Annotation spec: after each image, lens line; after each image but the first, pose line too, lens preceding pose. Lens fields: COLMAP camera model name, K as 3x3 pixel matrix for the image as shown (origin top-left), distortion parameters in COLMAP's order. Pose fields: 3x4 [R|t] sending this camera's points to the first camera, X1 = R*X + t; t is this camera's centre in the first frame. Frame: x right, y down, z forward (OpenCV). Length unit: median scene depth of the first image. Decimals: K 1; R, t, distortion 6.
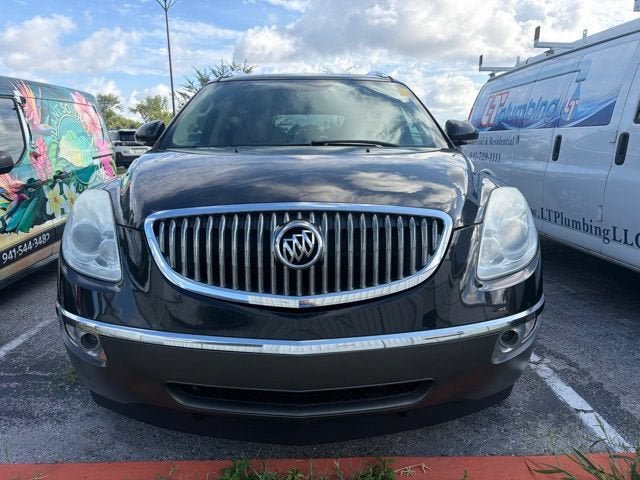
lens RADIAL K [[454.2, 0, 319.0], [0, 454.2, 244.5], [0, 0, 1]] dist [0.028518, -0.038548]
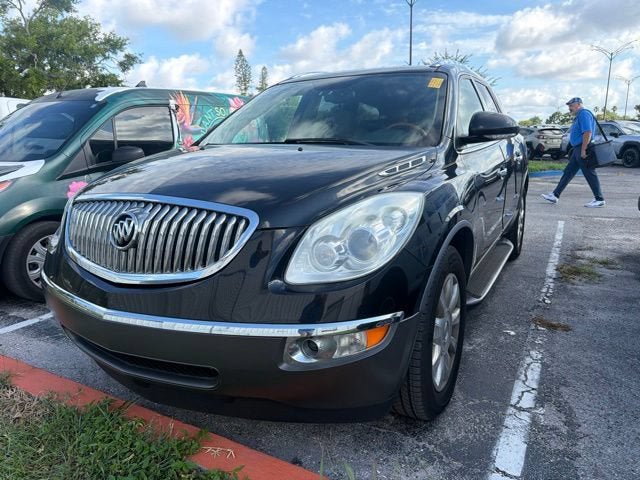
lens RADIAL K [[454.2, 0, 318.7], [0, 454.2, 243.0], [0, 0, 1]] dist [0.028518, -0.038548]
pose [[0.877430, 0.098576, -0.469468, 0.461499], [-0.092788, 0.995052, 0.035516, -0.026301], [0.470646, 0.012398, 0.882235, 0.085461]]
